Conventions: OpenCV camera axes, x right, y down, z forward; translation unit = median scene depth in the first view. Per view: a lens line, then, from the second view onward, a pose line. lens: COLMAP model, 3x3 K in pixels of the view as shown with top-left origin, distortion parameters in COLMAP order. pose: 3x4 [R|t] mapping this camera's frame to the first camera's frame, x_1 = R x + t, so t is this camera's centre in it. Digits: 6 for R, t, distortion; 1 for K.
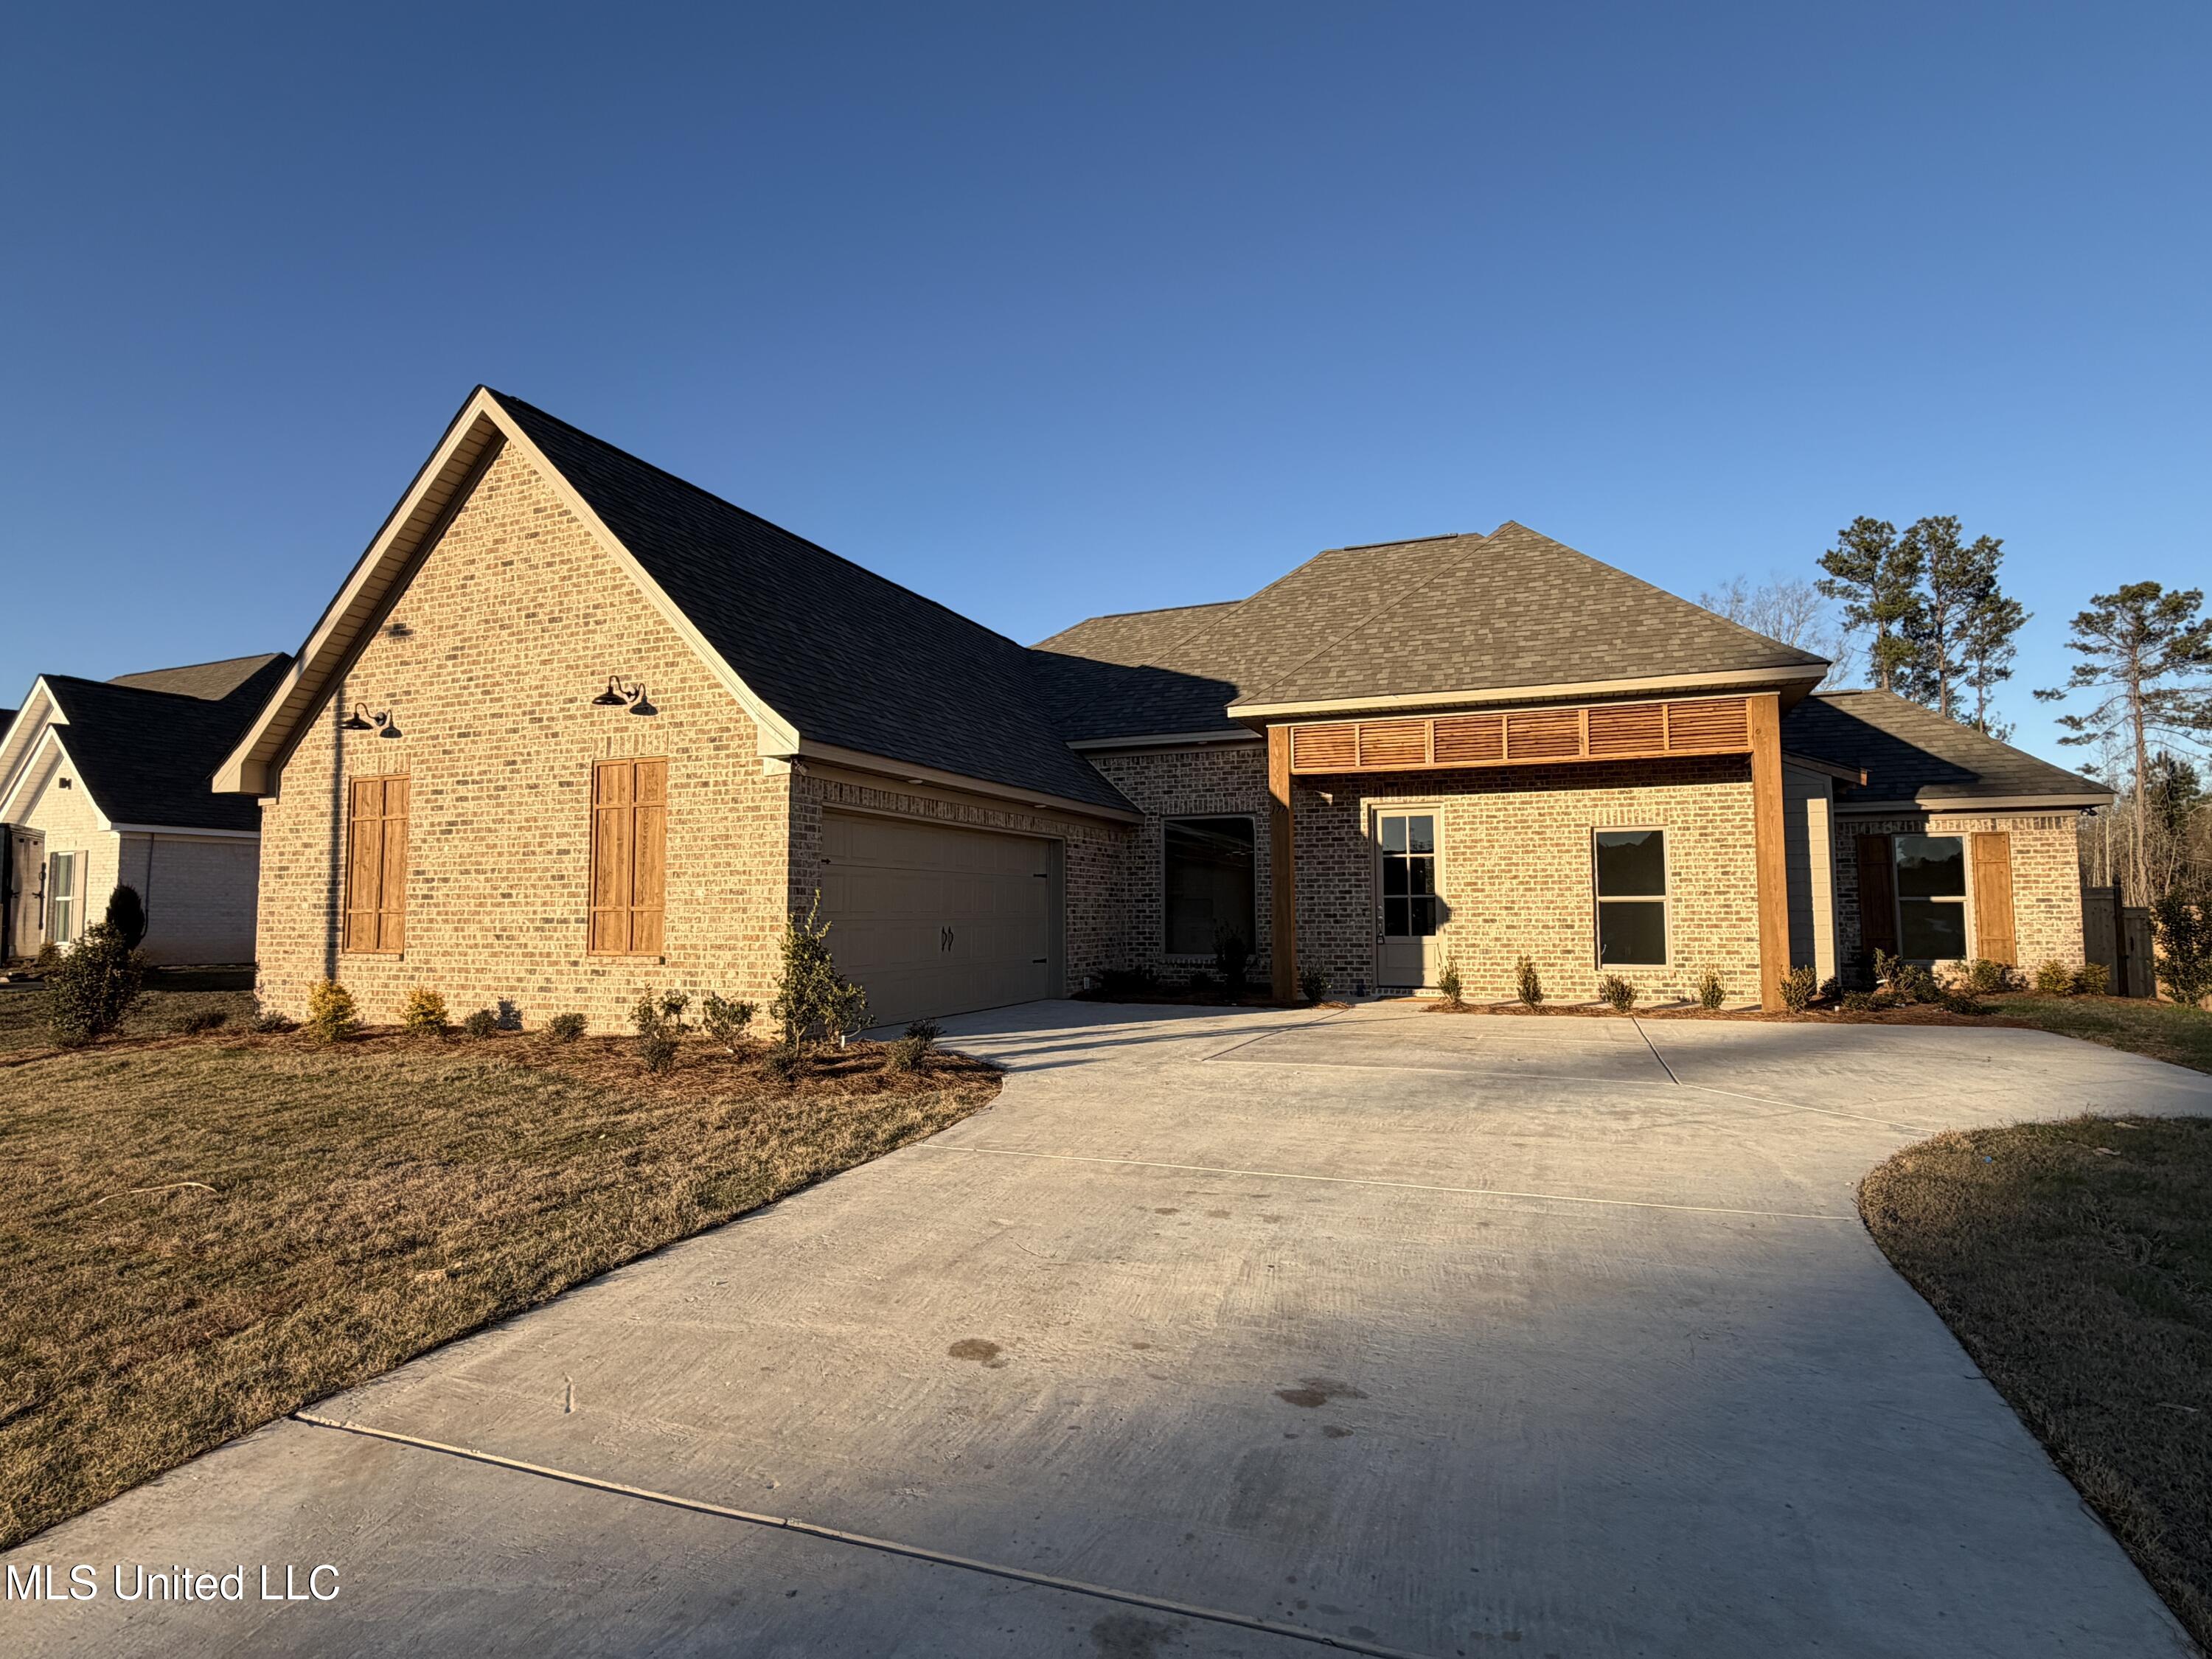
lens RADIAL K [[1185.5, 0, 1106.0], [0, 1185.5, 829.5], [0, 0, 1]] dist [-0.000323, 0.000504]
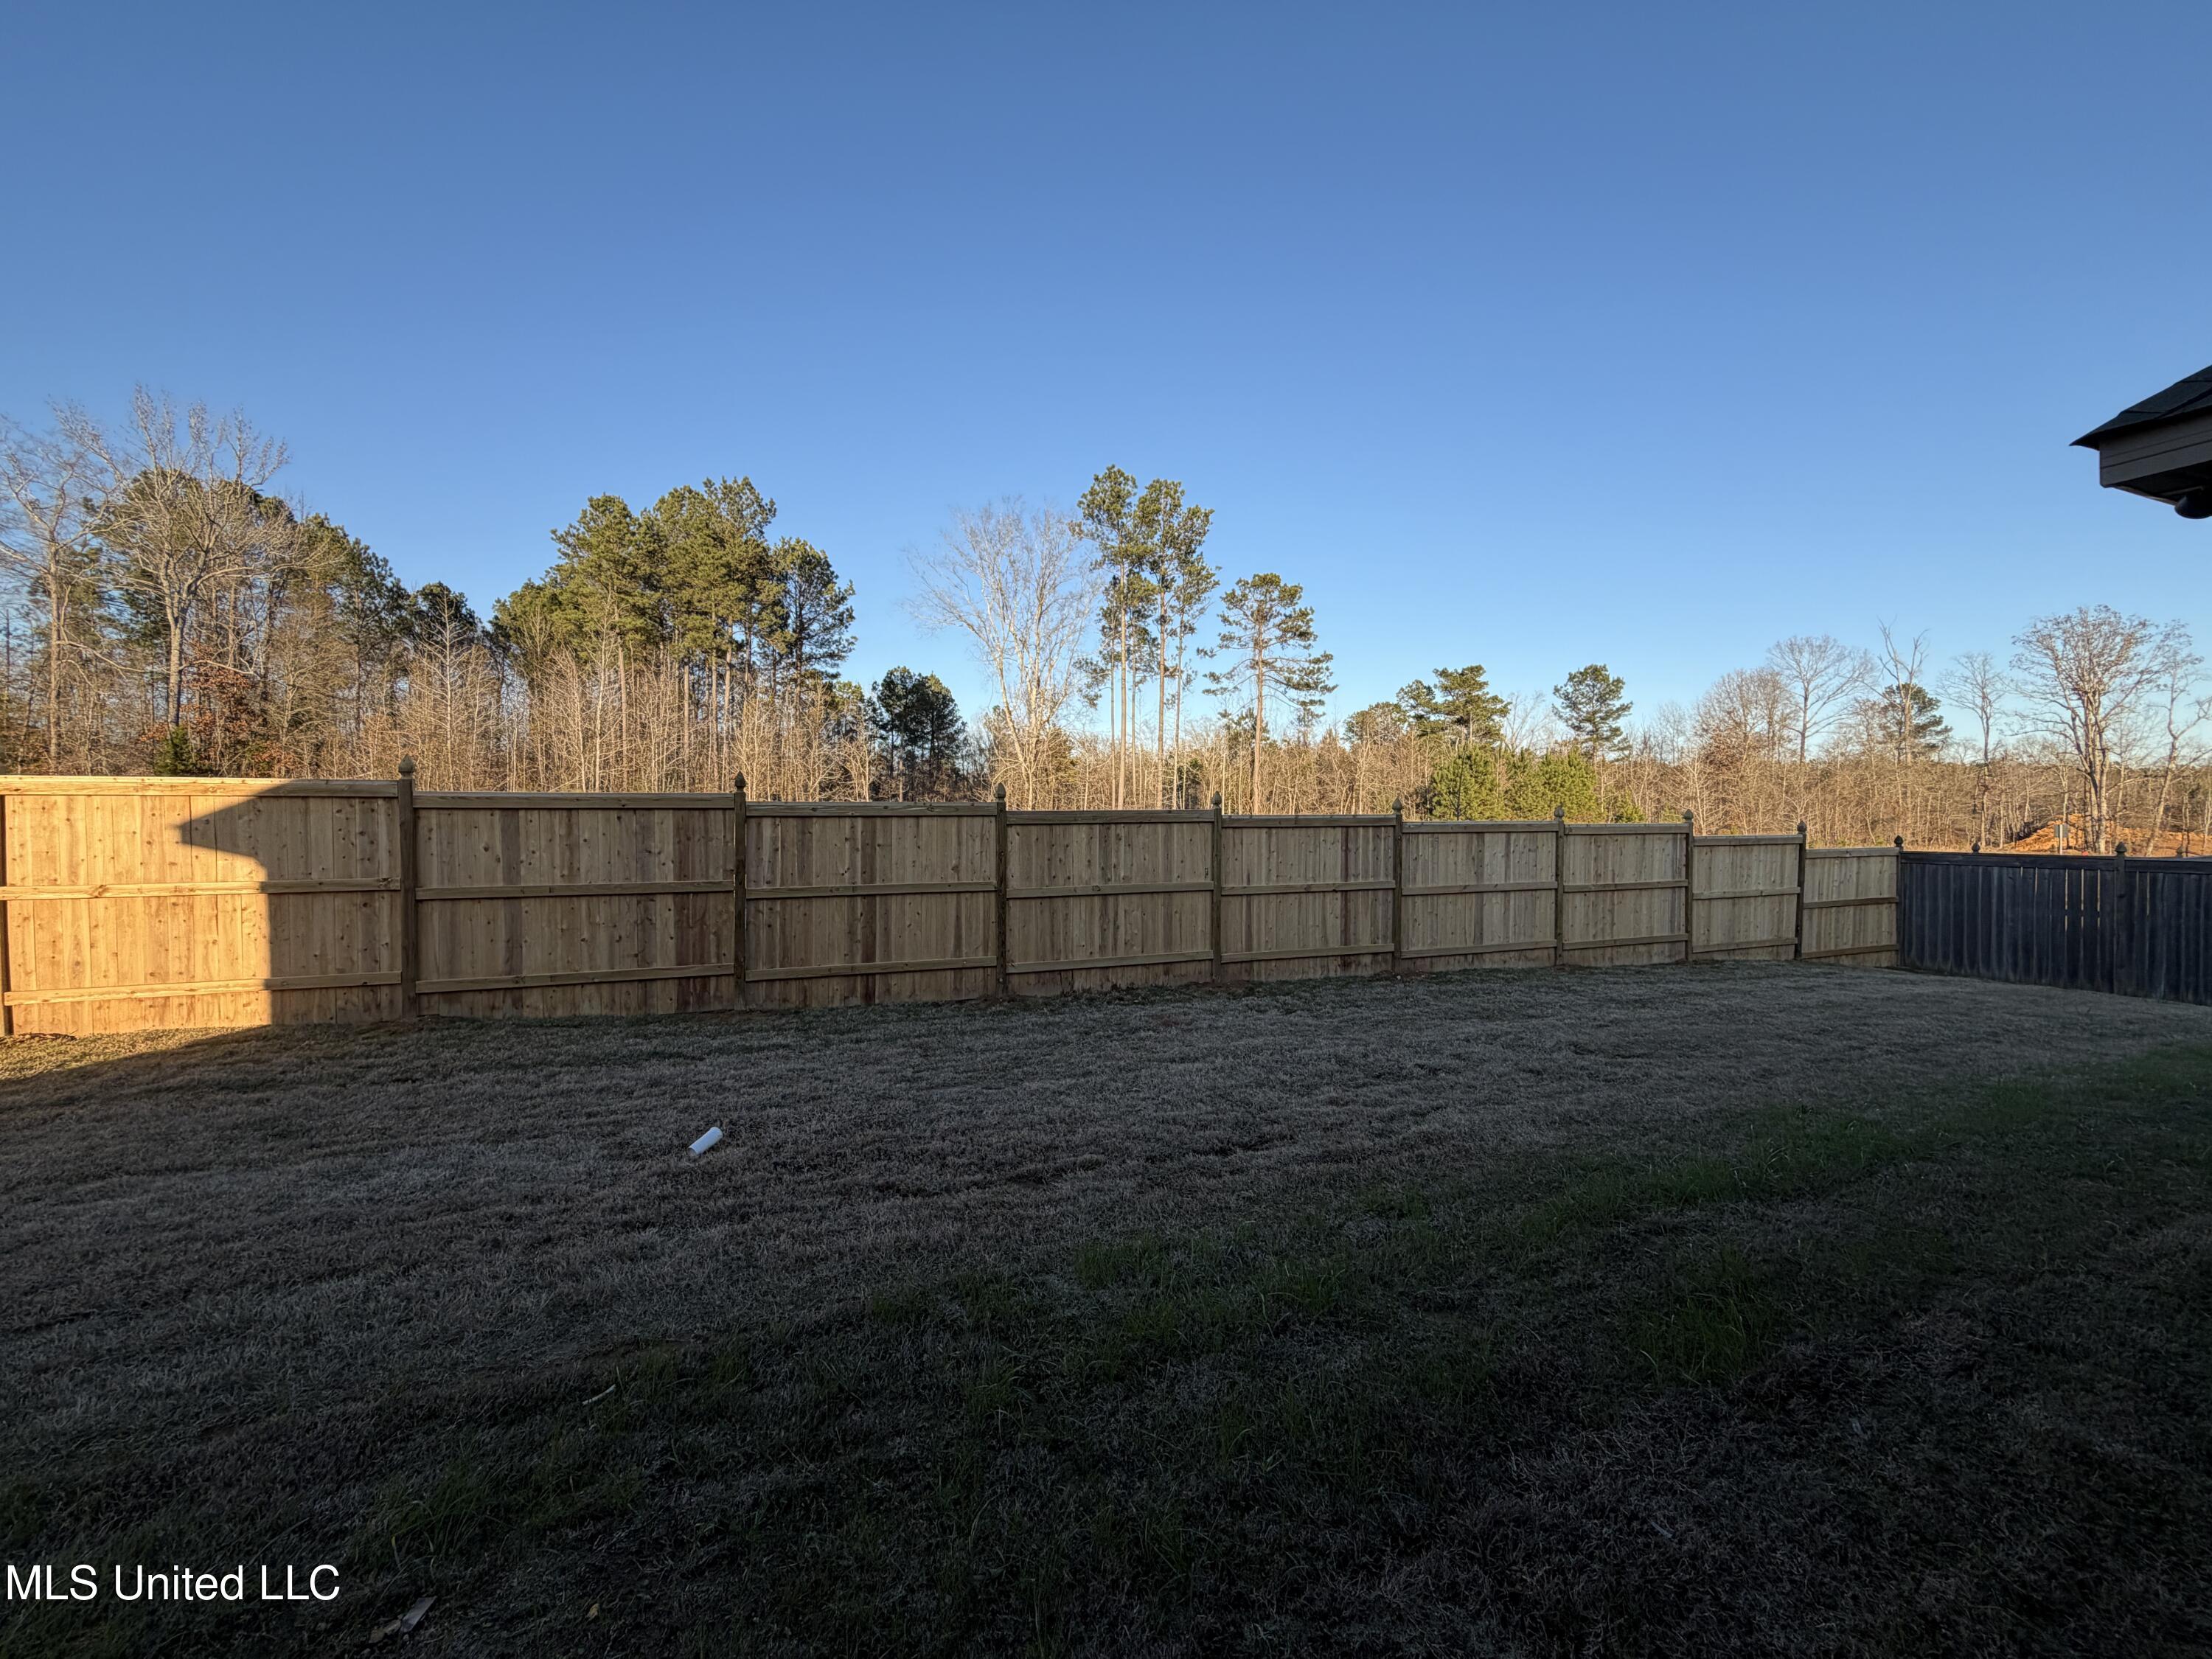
lens RADIAL K [[888.9, 0, 1106.0], [0, 888.9, 829.5], [0, 0, 1]] dist [-0.000199, -0.000075]
pose [[0.719752, -0.007111, 0.694195, 0.332467], [-0.056935, 0.995975, 0.069233, 0.077372], [-0.691893, -0.089354, 0.716449, 2.074552]]
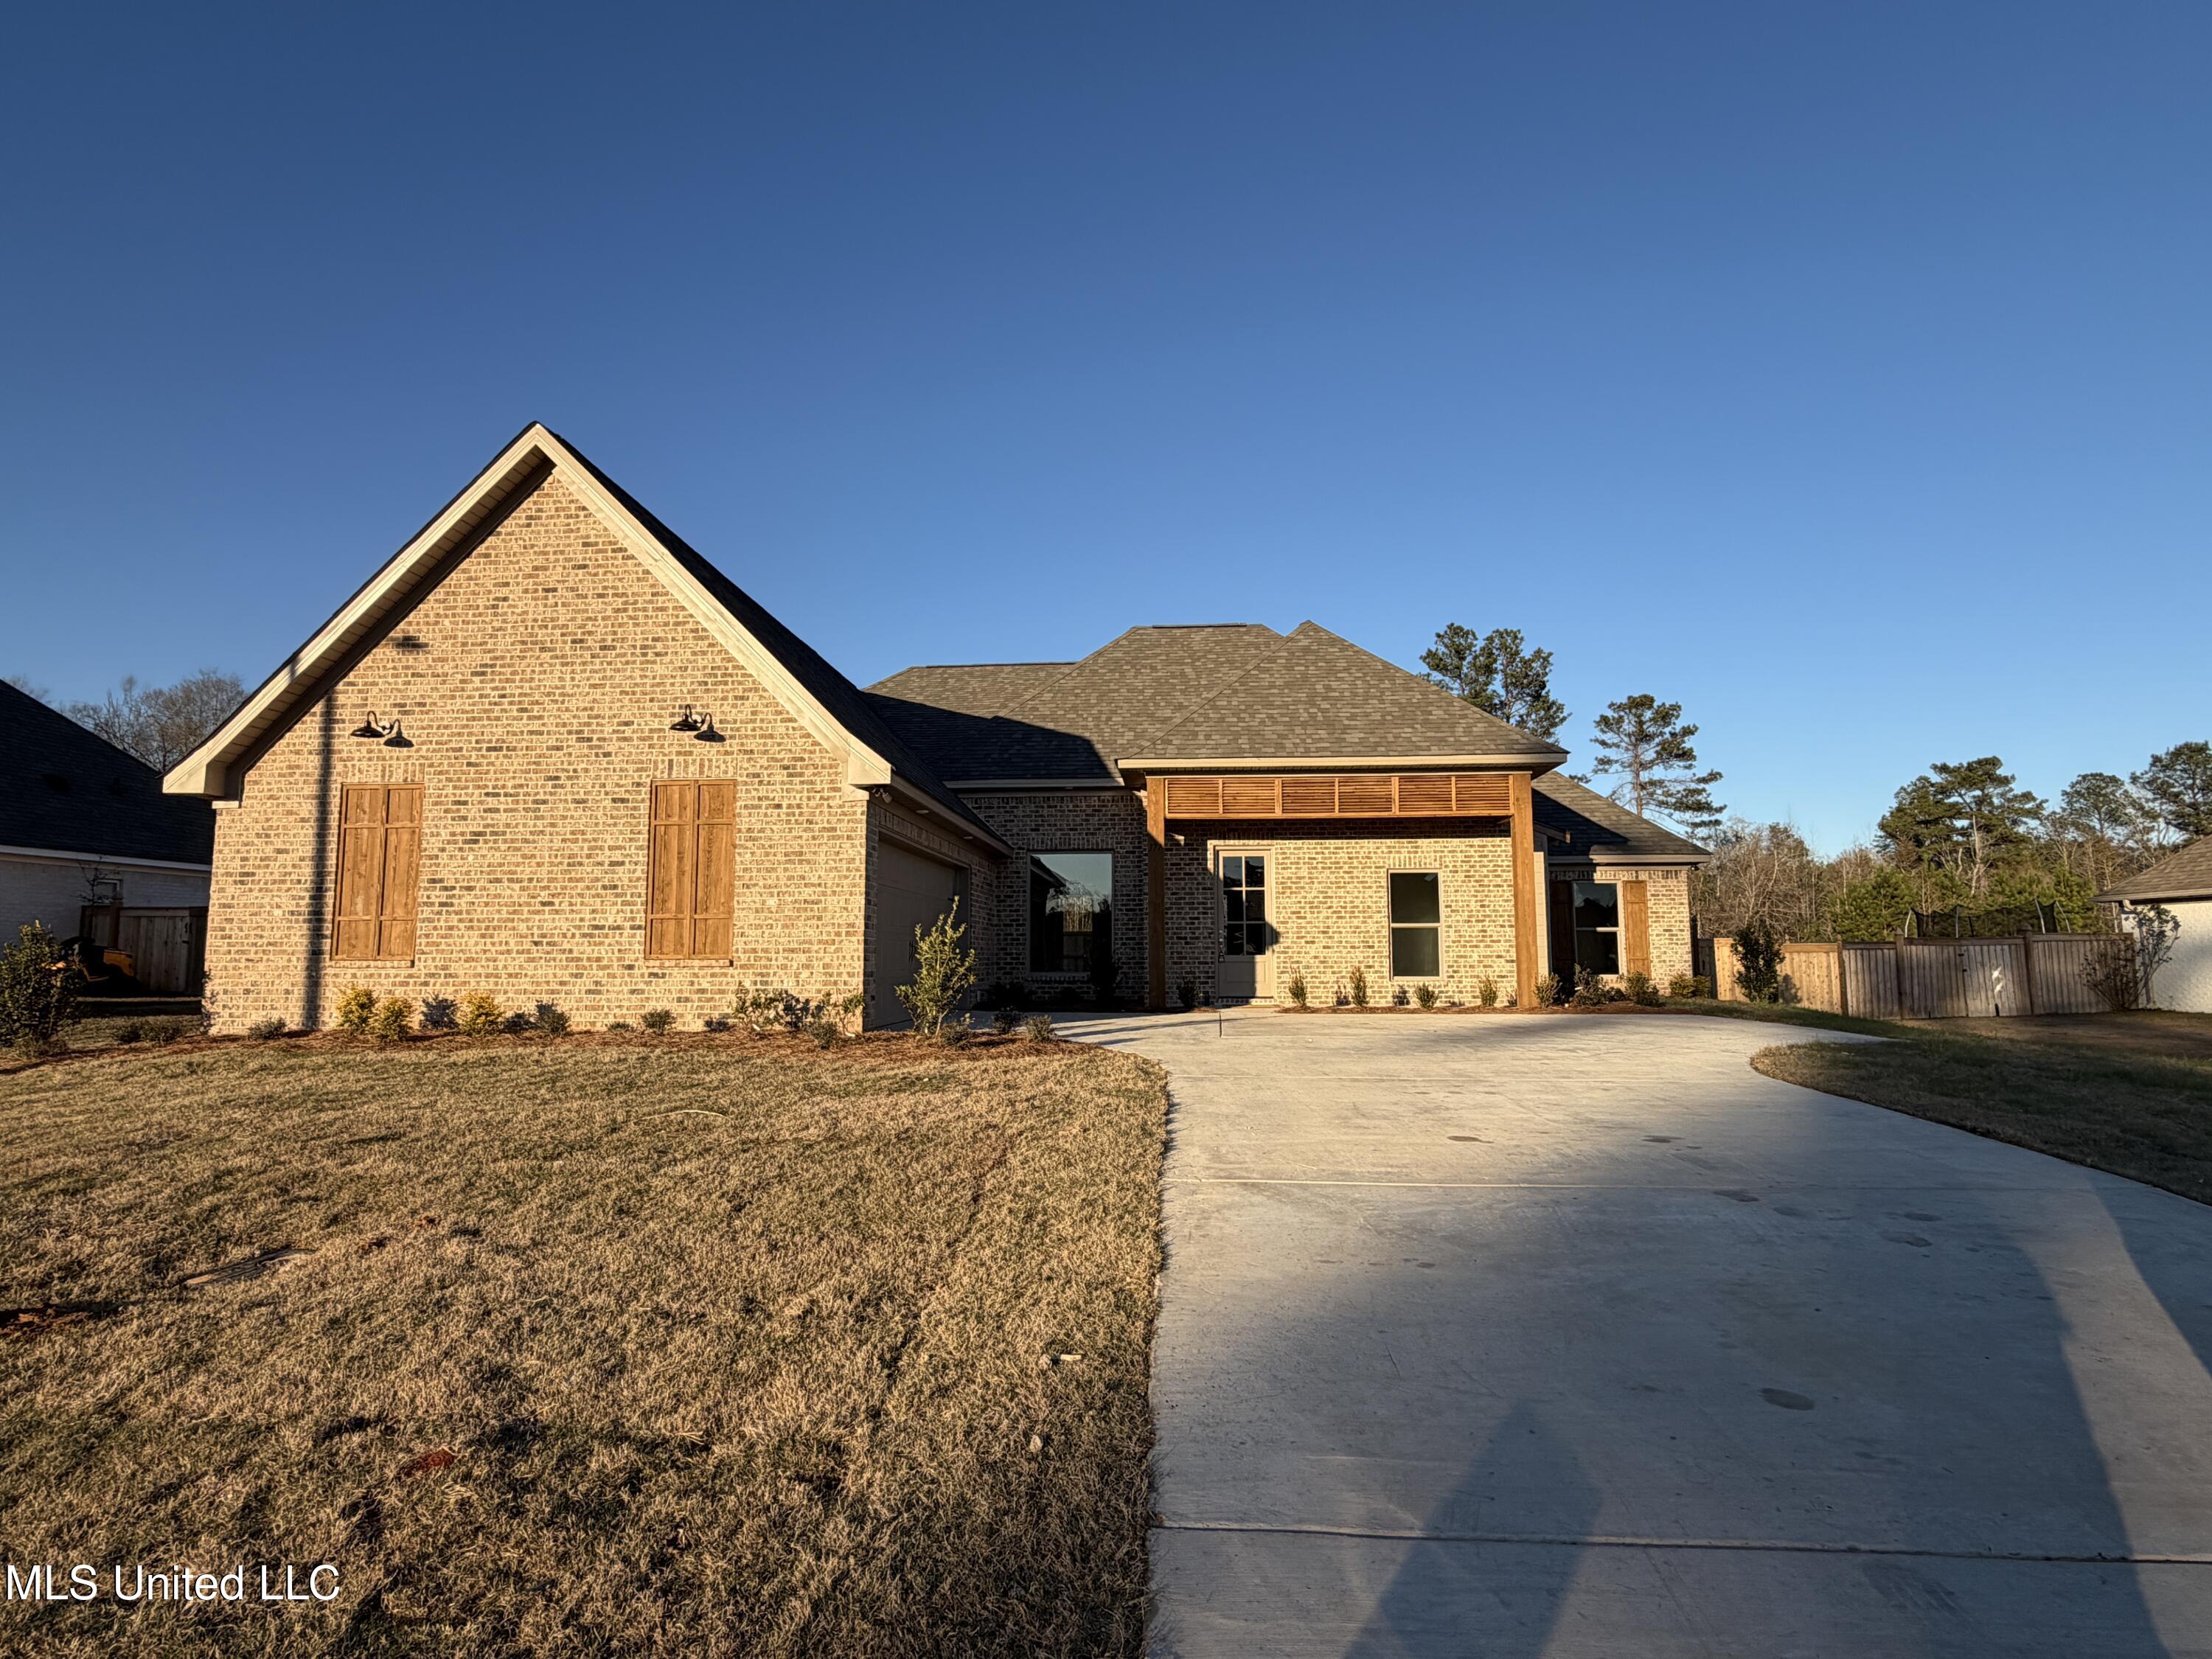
lens RADIAL K [[1185.5, 0, 1106.0], [0, 1185.5, 829.5], [0, 0, 1]] dist [-0.000323, 0.000504]
pose [[0.950252, 0.036261, 0.309365, -0.328571], [-0.024544, 0.998829, -0.041683, 0.019609], [-0.310514, 0.032016, 0.950029, -0.142589]]
